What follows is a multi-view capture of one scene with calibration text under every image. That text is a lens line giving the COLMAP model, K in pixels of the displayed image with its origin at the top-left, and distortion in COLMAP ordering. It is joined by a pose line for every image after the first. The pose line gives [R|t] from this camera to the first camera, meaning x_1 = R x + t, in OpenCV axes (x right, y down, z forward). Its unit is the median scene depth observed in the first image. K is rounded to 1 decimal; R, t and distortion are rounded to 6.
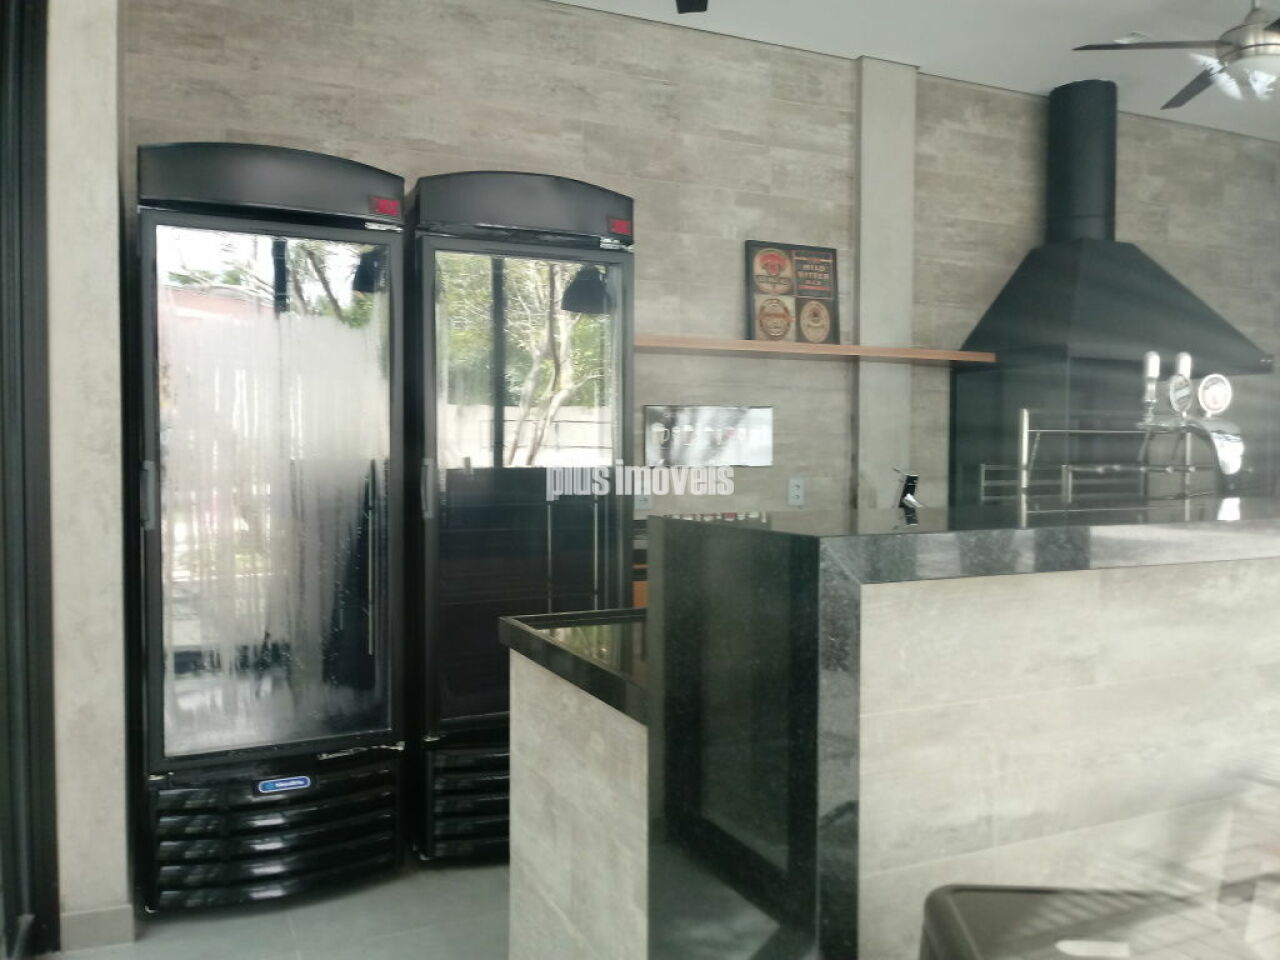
lens RADIAL K [[1042.6, 0, 640.0], [0, 1042.6, 480.0], [0, 0, 1]] dist [0.109079, -0.101232]
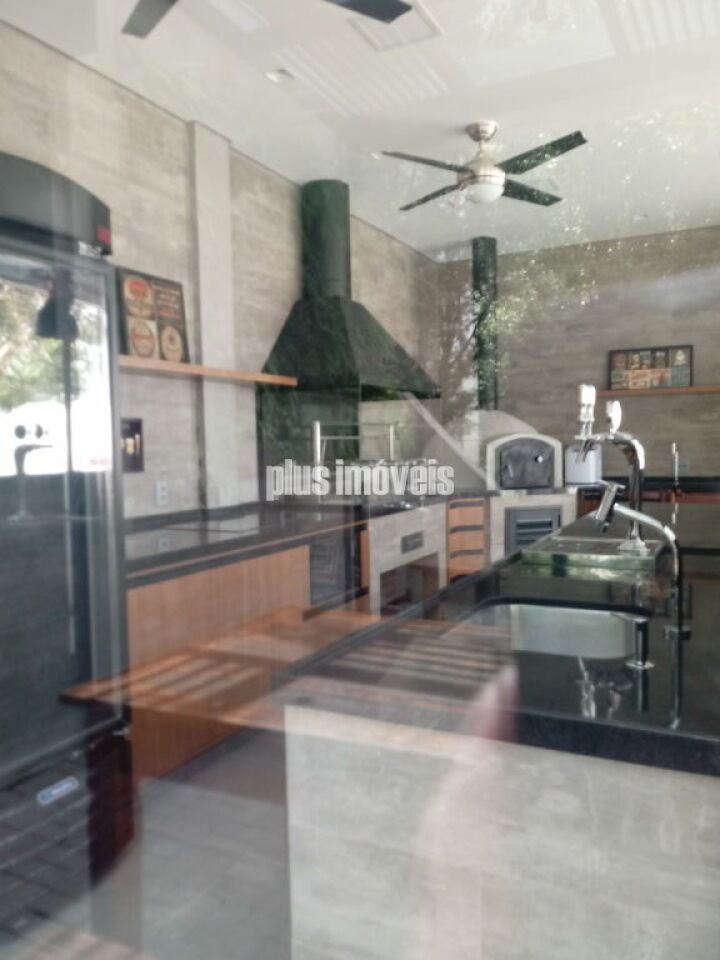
lens RADIAL K [[781.9, 0, 360.0], [0, 781.9, 480.0], [0, 0, 1]] dist [0.109079, -0.101232]
pose [[0.804121, -0.045733, 0.592703, -0.183538], [0.037695, 0.998953, 0.025939, -0.017307], [-0.593269, 0.001483, 0.805003, 0.177785]]
